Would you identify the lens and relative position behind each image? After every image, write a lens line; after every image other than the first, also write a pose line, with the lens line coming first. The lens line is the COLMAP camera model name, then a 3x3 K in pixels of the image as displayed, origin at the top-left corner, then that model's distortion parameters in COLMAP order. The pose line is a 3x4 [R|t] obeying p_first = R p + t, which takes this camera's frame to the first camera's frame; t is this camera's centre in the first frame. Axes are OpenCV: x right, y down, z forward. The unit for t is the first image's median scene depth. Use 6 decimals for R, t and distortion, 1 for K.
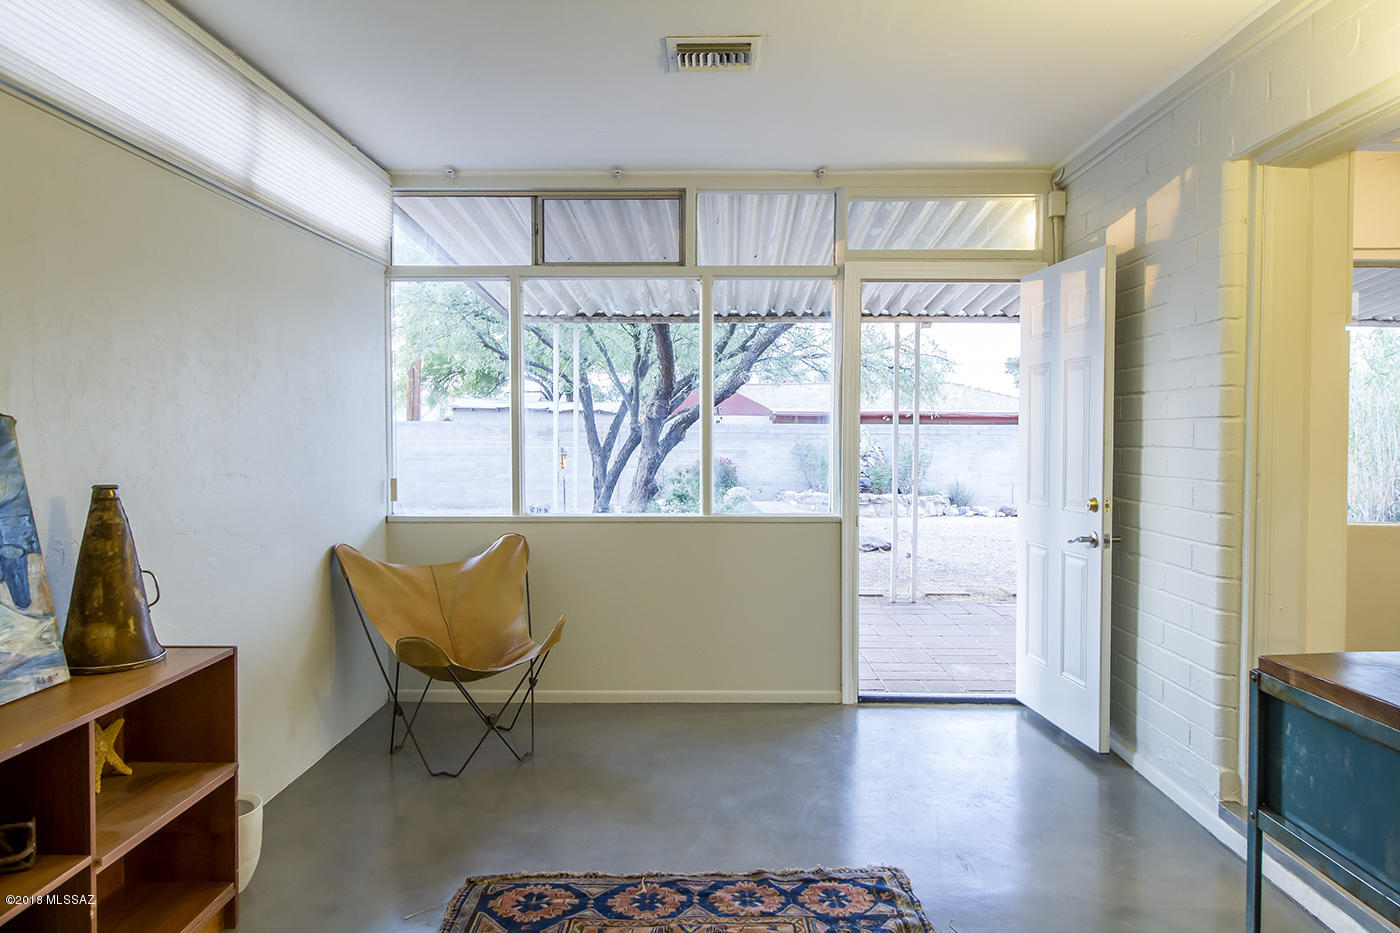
lens RADIAL K [[970.7, 0, 700.4], [0, 970.7, 464.4], [0, 0, 1]] dist [0.008880, 0.001163]
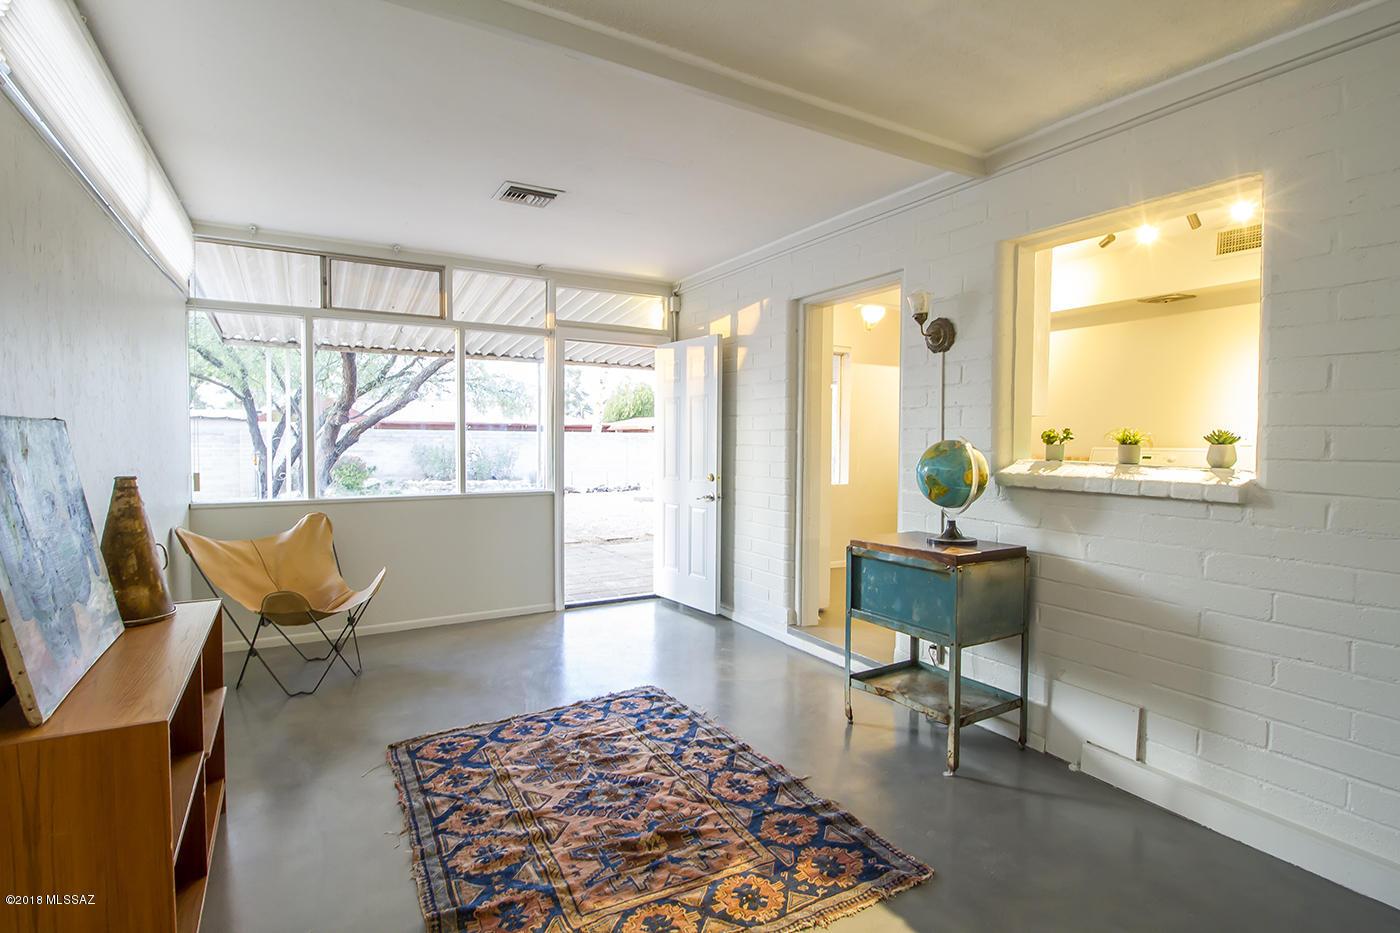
lens RADIAL K [[693.6, 0, 700.0], [0, 693.6, 466.5], [0, 0, 1]] dist [-0.000218, -0.000127]
pose [[0.854336, -0.017289, 0.519434, -0.282062], [0.012272, 0.999839, 0.013094, 0.004037], [-0.519576, -0.004813, 0.854410, -0.086418]]
